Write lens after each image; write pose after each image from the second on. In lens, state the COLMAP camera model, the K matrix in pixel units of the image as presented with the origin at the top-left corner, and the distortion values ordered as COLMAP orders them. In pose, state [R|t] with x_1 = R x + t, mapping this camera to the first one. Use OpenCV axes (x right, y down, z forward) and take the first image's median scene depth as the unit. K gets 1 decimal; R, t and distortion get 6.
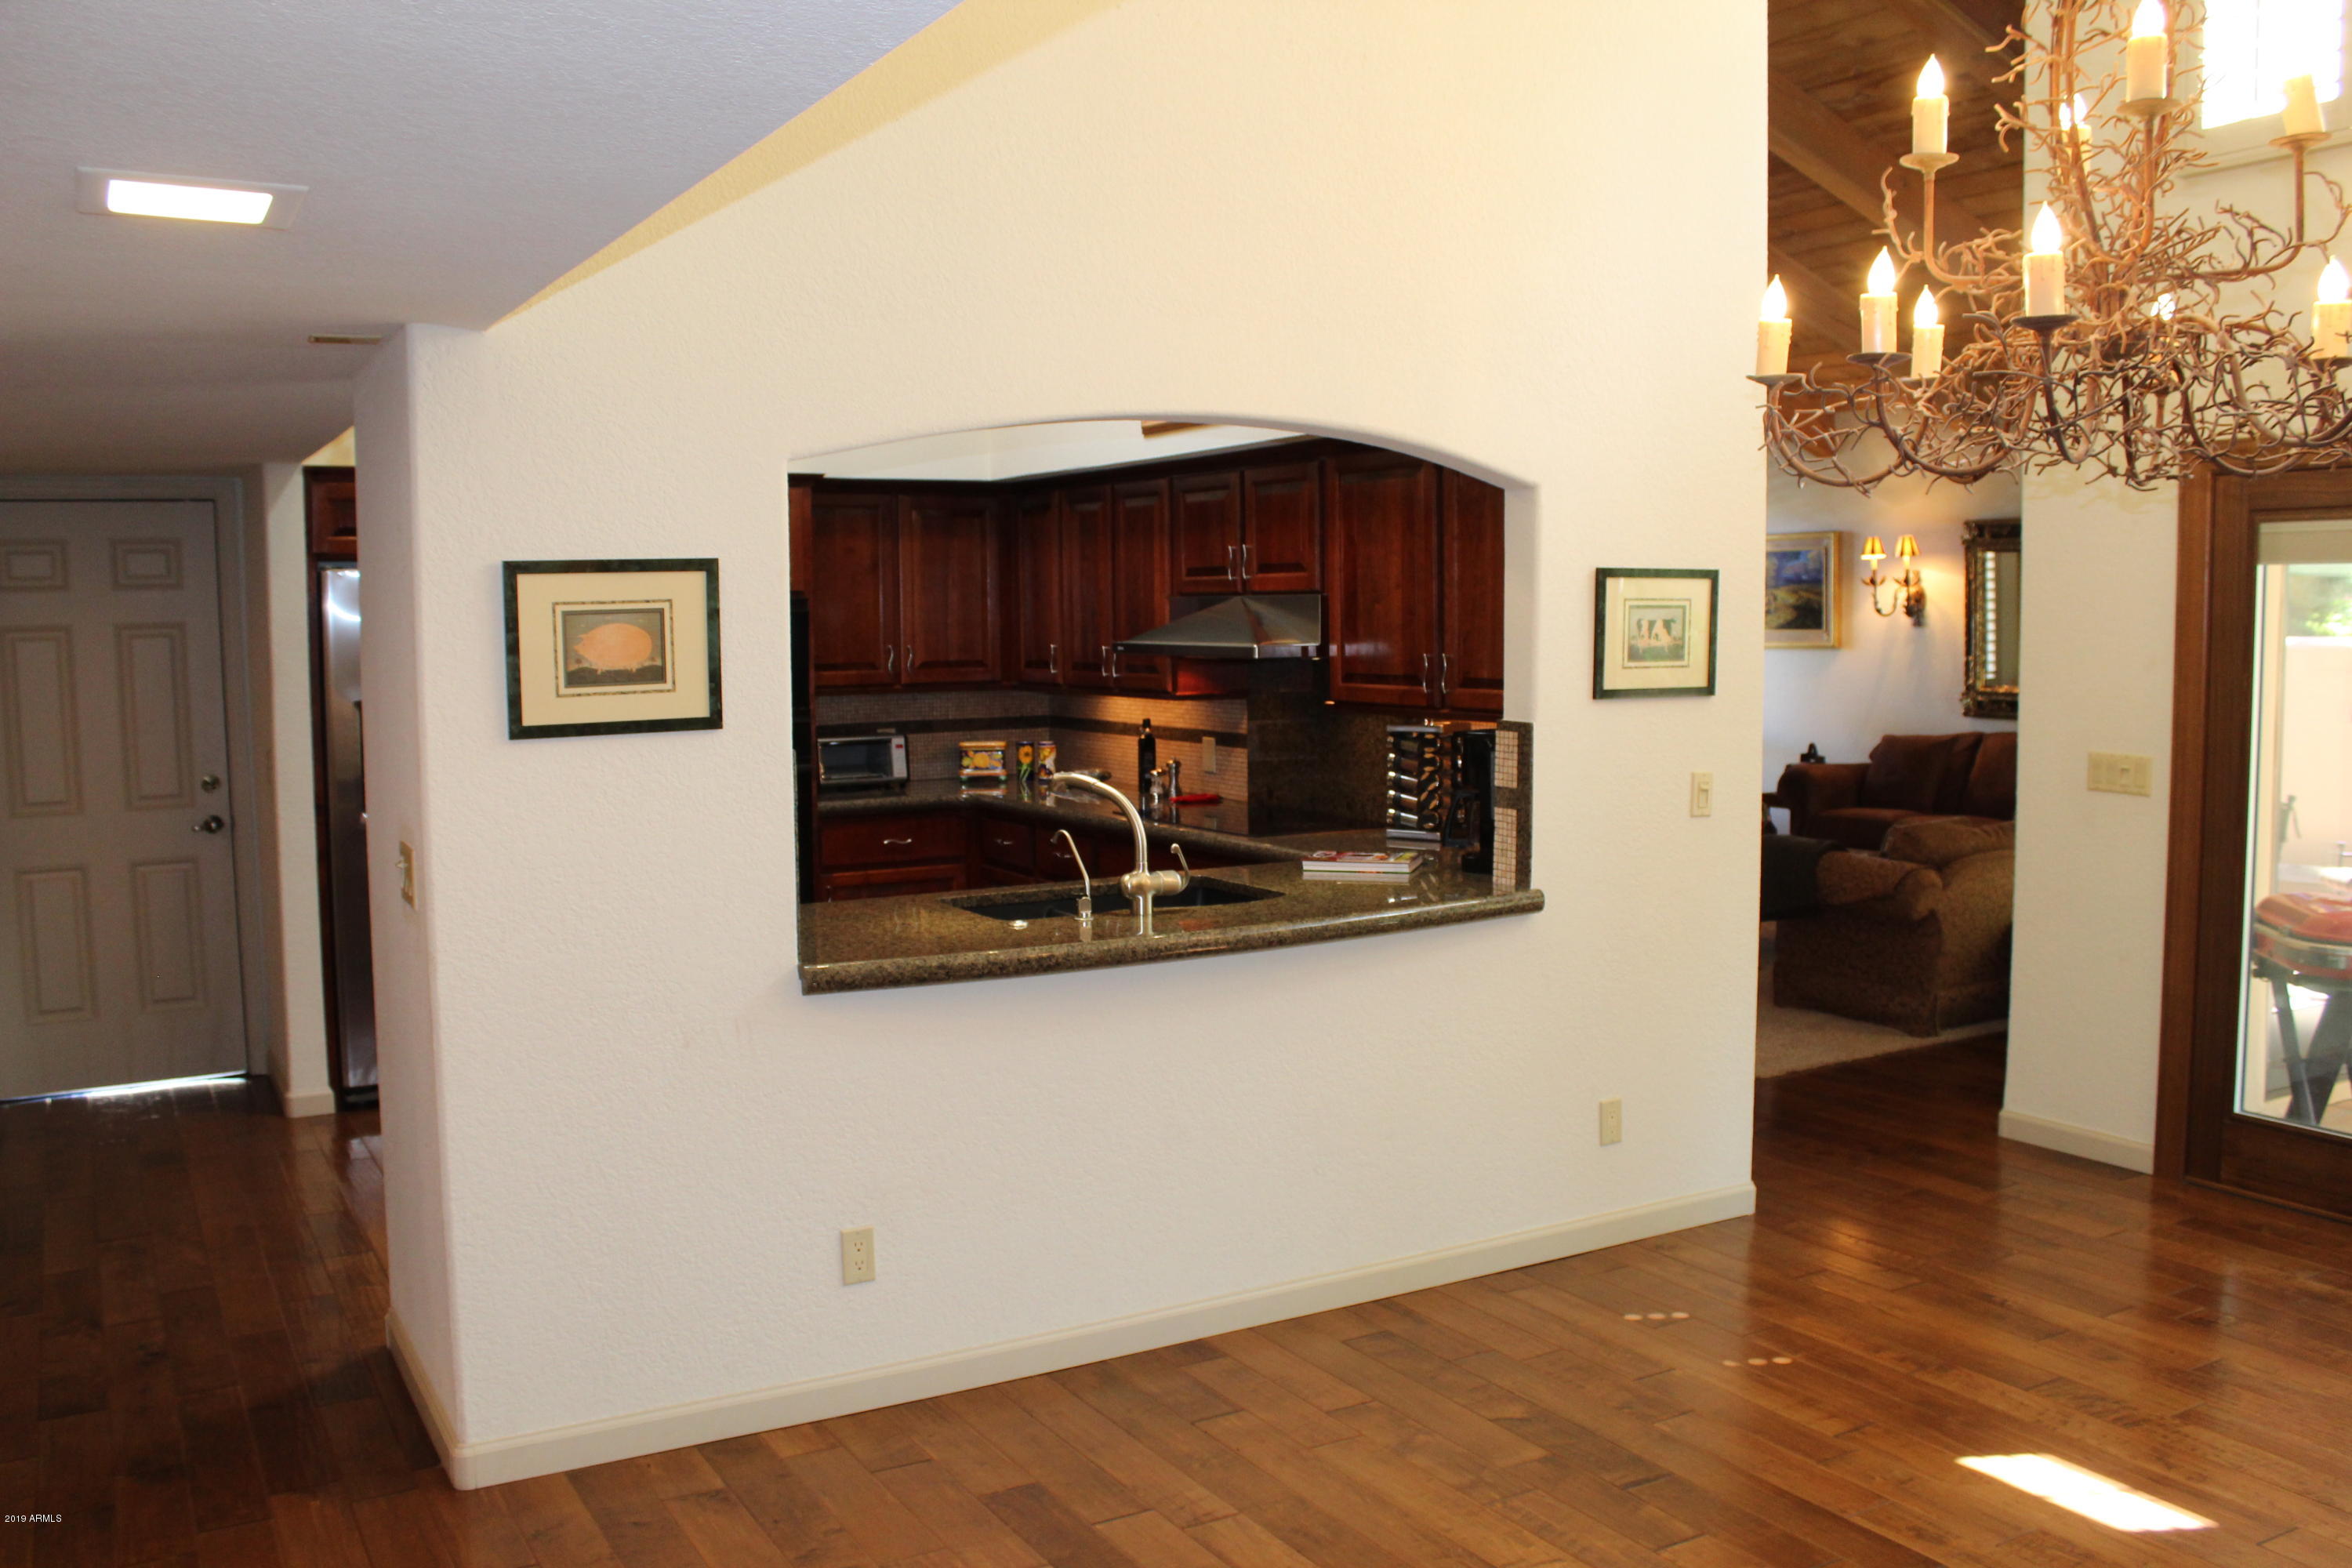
lens RADIAL K [[2035.7, 0, 1176.0], [0, 2035.7, 784.0], [0, 0, 1]] dist [-0.104133, 0.002457]
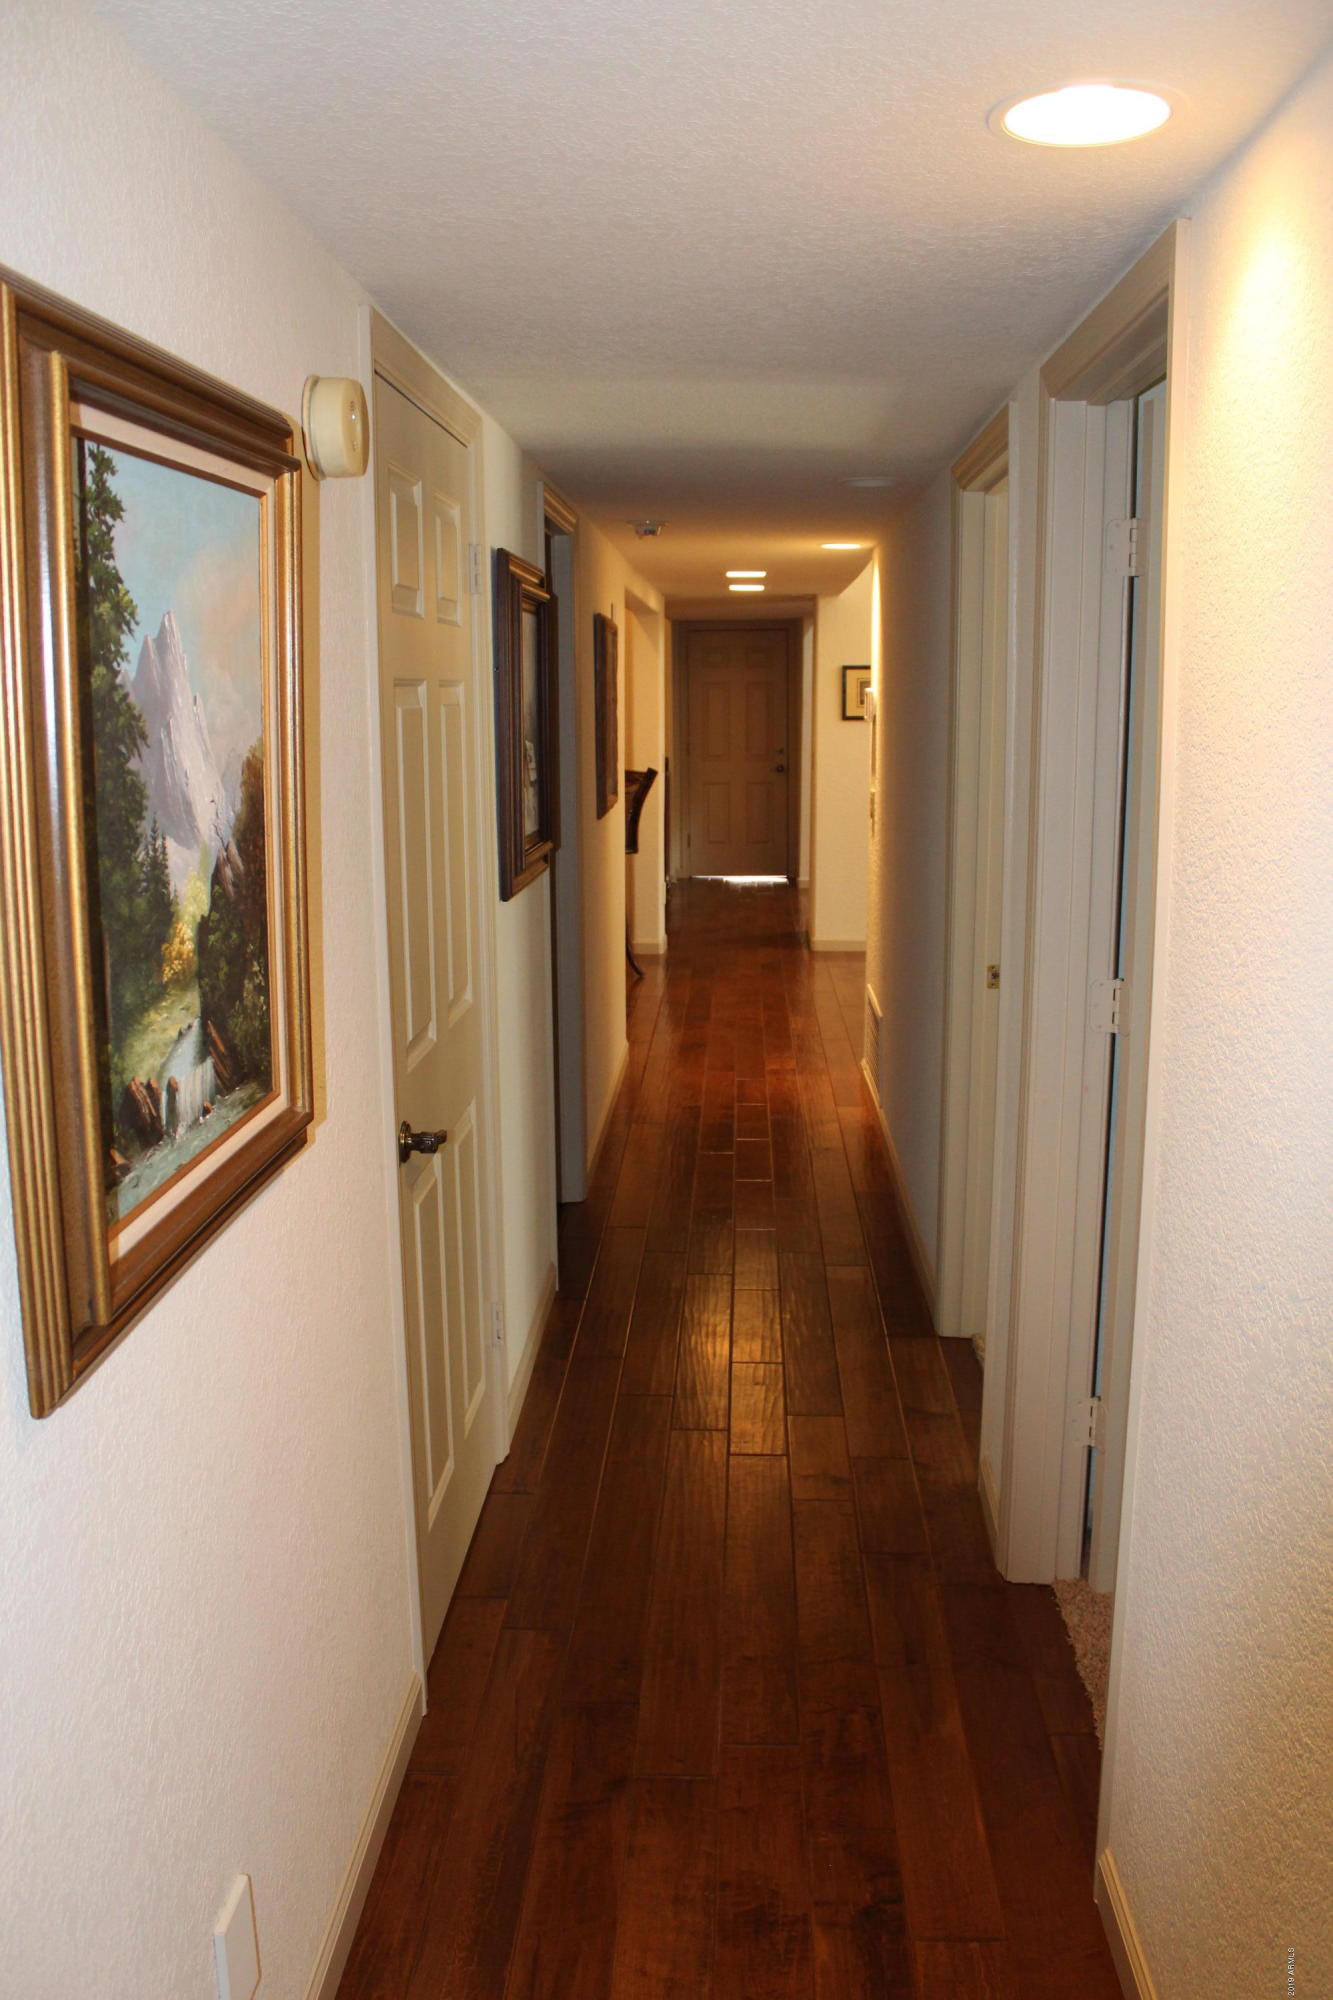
lens RADIAL K [[1731.1, 0, 666.5], [0, 1731.1, 1000.0], [0, 0, 1]] dist [-0.104133, 0.002457]
pose [[0.850160, 0.105088, -0.515930, 0.467997], [-0.051129, 0.991726, 0.117751, 0.057505], [0.524035, -0.073728, 0.848499, -0.794849]]
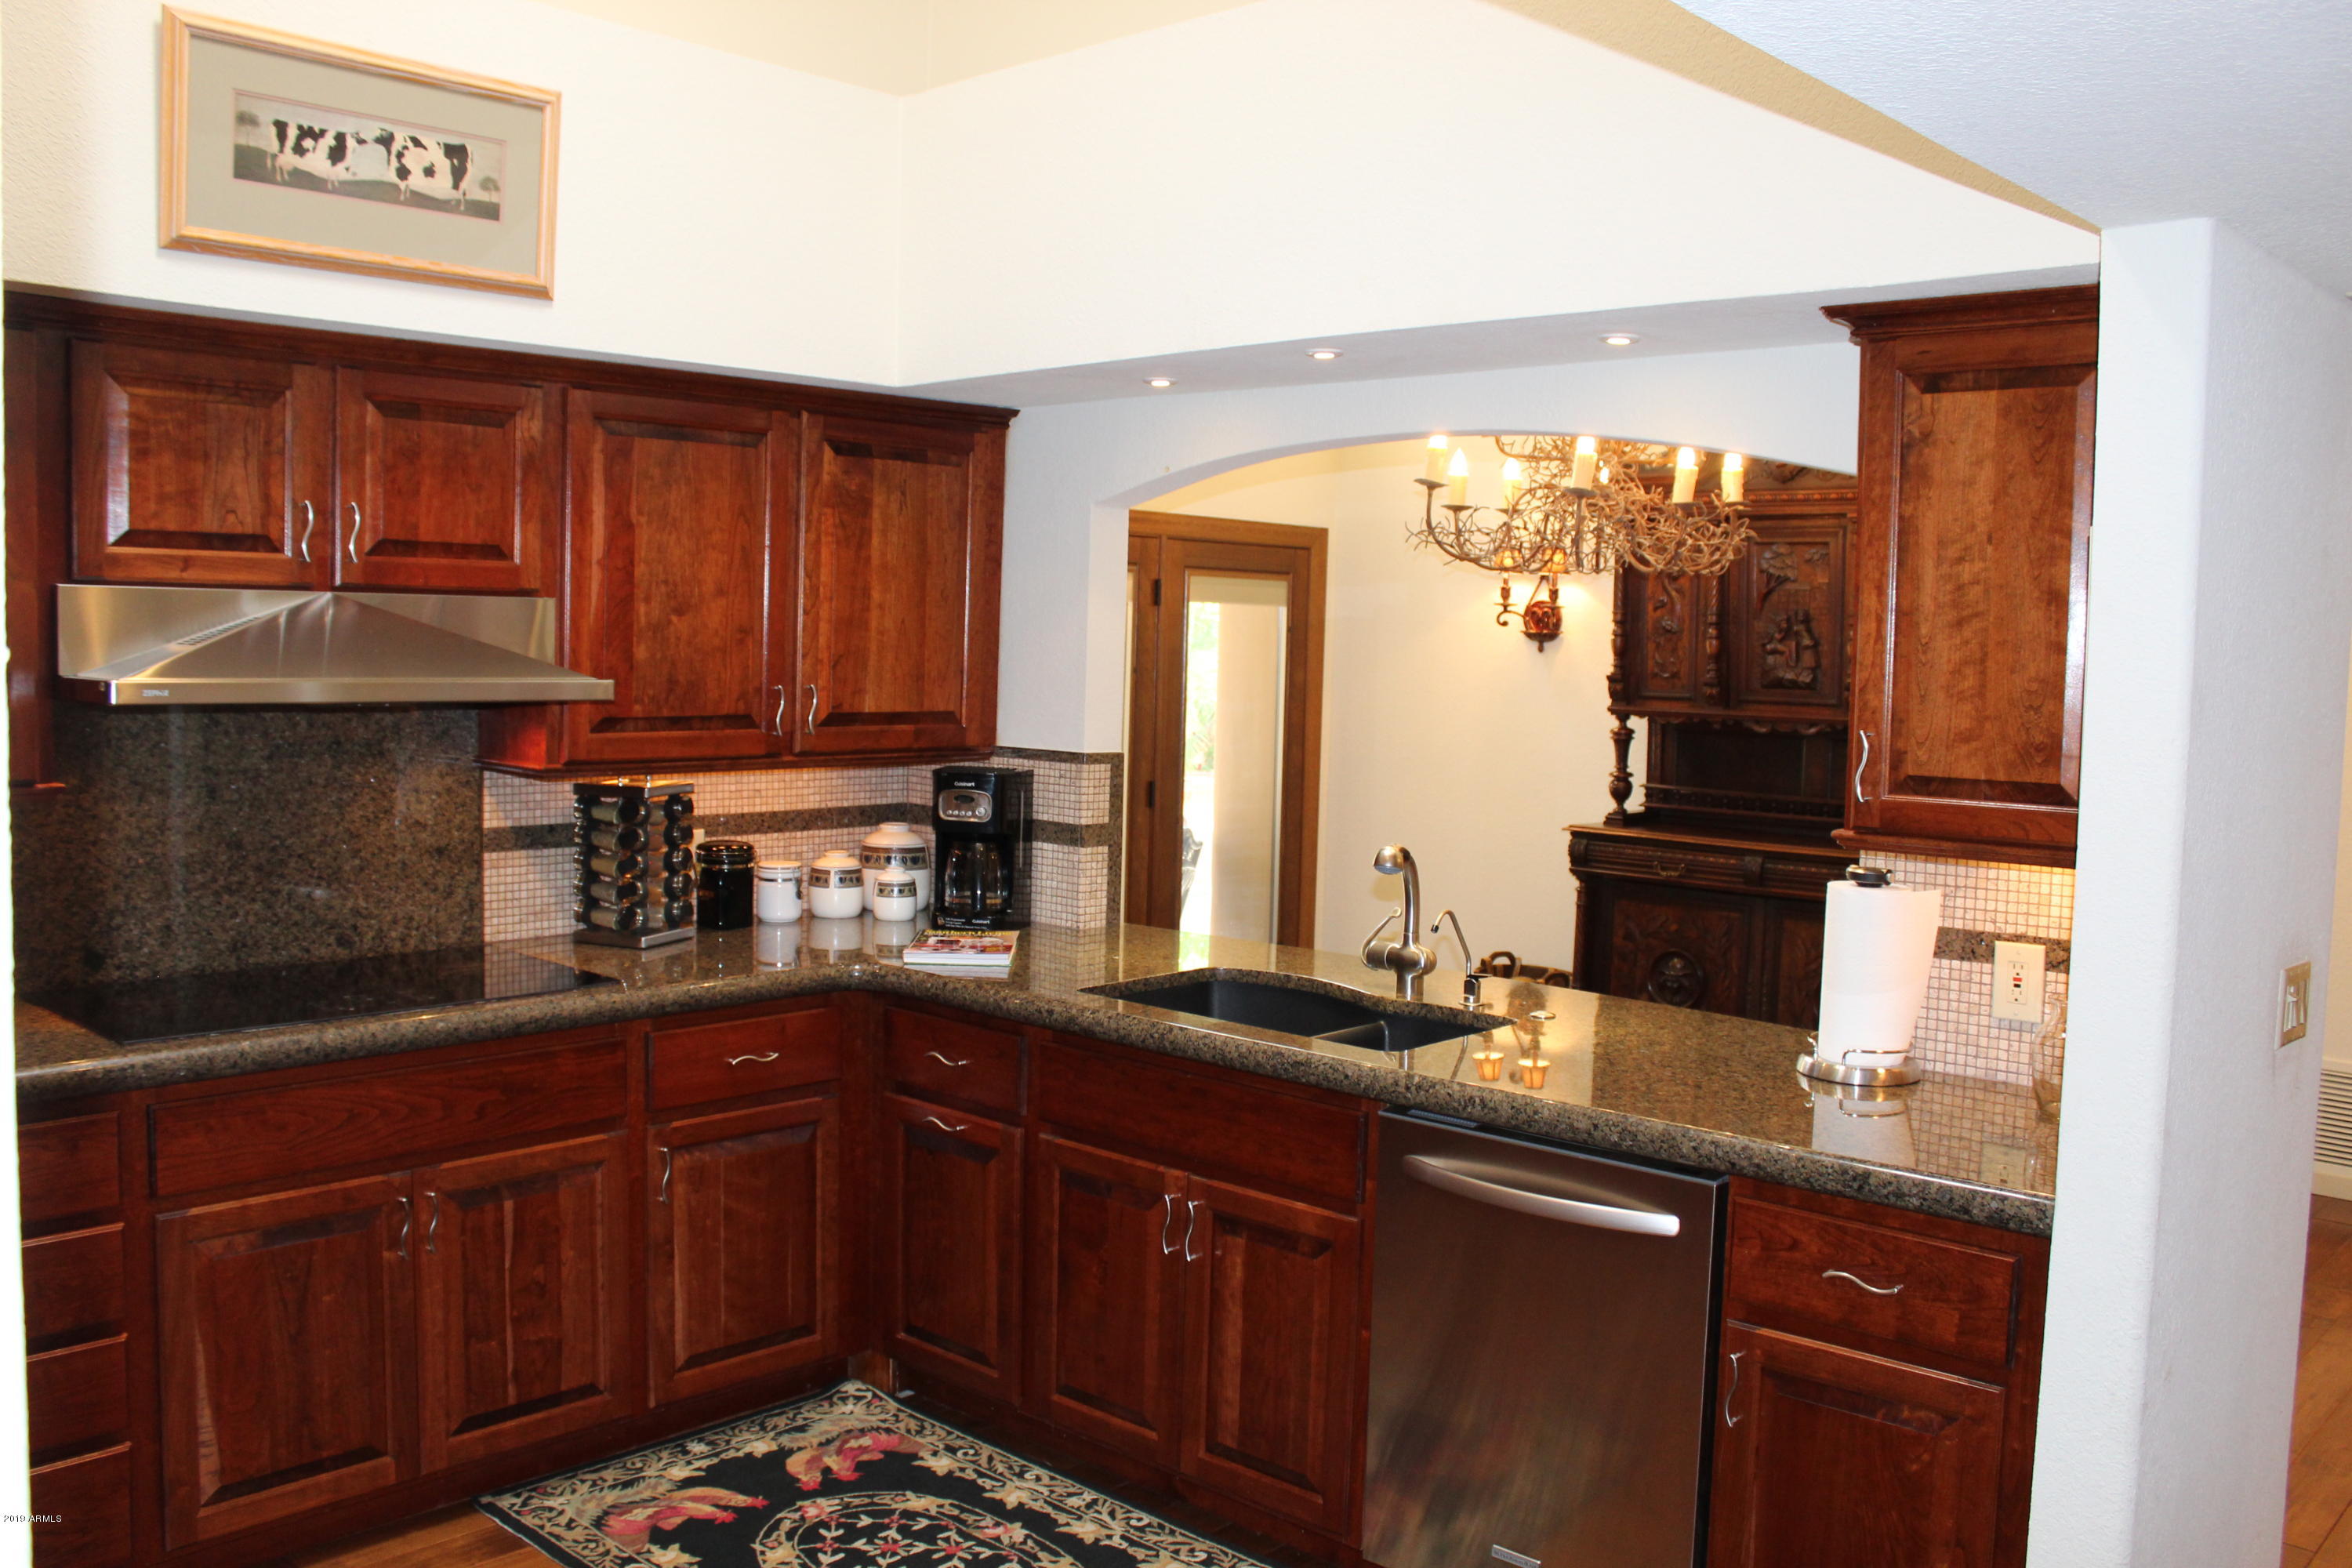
lens RADIAL K [[2035.7, 0, 1176.0], [0, 2035.7, 784.0], [0, 0, 1]] dist [-0.104133, 0.002457]
pose [[-0.328907, -0.073088, 0.941530, -0.490644], [0.056987, 0.993648, 0.097041, -0.070898], [-0.942641, 0.085573, -0.322652, 0.851439]]
